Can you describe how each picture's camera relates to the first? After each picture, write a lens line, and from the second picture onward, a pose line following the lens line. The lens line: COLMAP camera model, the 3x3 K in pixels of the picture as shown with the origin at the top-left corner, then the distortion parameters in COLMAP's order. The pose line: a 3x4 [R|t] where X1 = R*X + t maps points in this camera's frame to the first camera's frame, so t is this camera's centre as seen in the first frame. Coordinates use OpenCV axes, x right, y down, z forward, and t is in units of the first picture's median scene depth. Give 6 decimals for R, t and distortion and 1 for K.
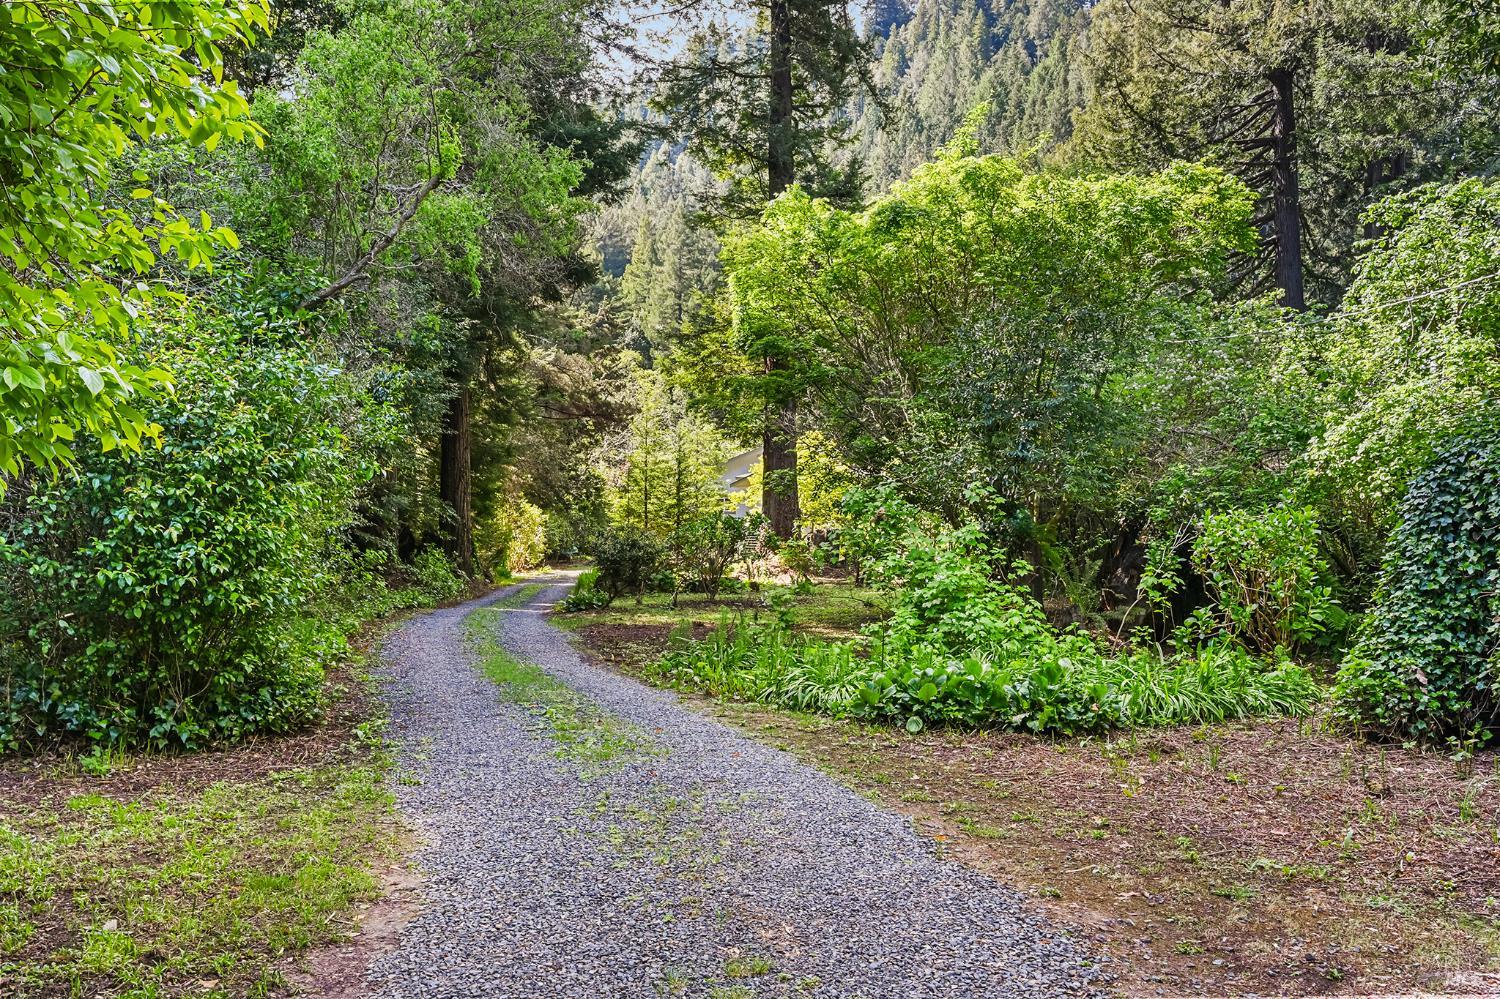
lens RADIAL K [[1296.4, 0, 753.8], [0, 1296.4, 500.8], [0, 0, 1]] dist [-0.010736, 0.007644]
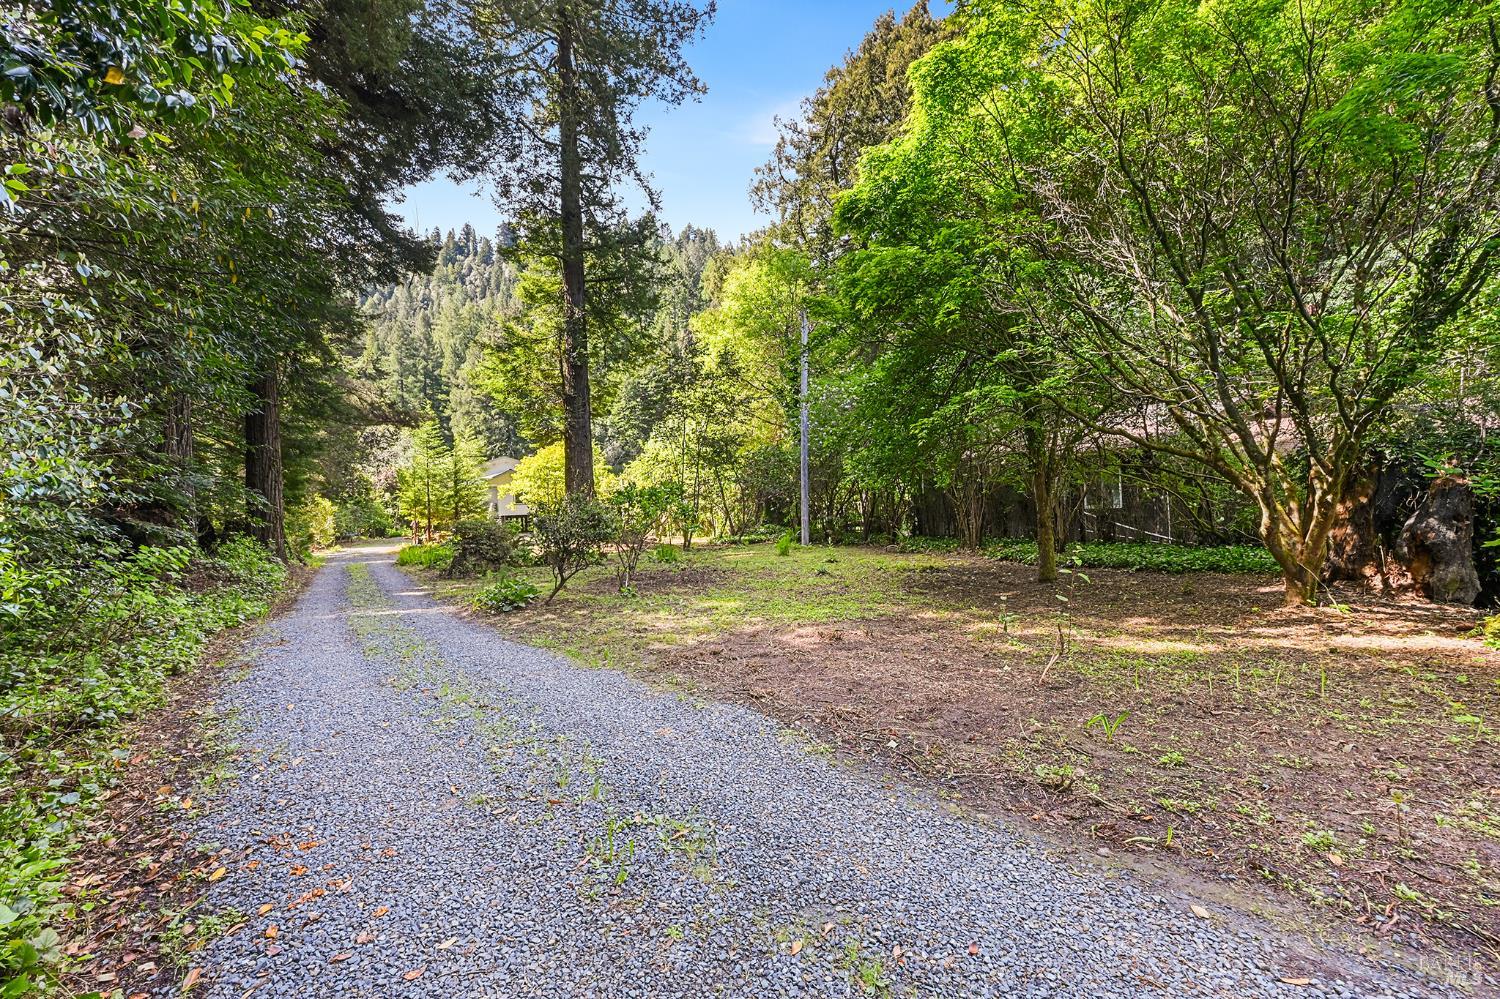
lens RADIAL K [[594.1, 0, 736.4], [0, 594.1, 507.0], [0, 0, 1]] dist [0.001474, -0.000135]
pose [[0.883737, -0.031101, 0.466950, -0.090029], [0.024711, 0.999498, 0.019805, 0.010331], [-0.467331, -0.005964, 0.884062, 0.307029]]
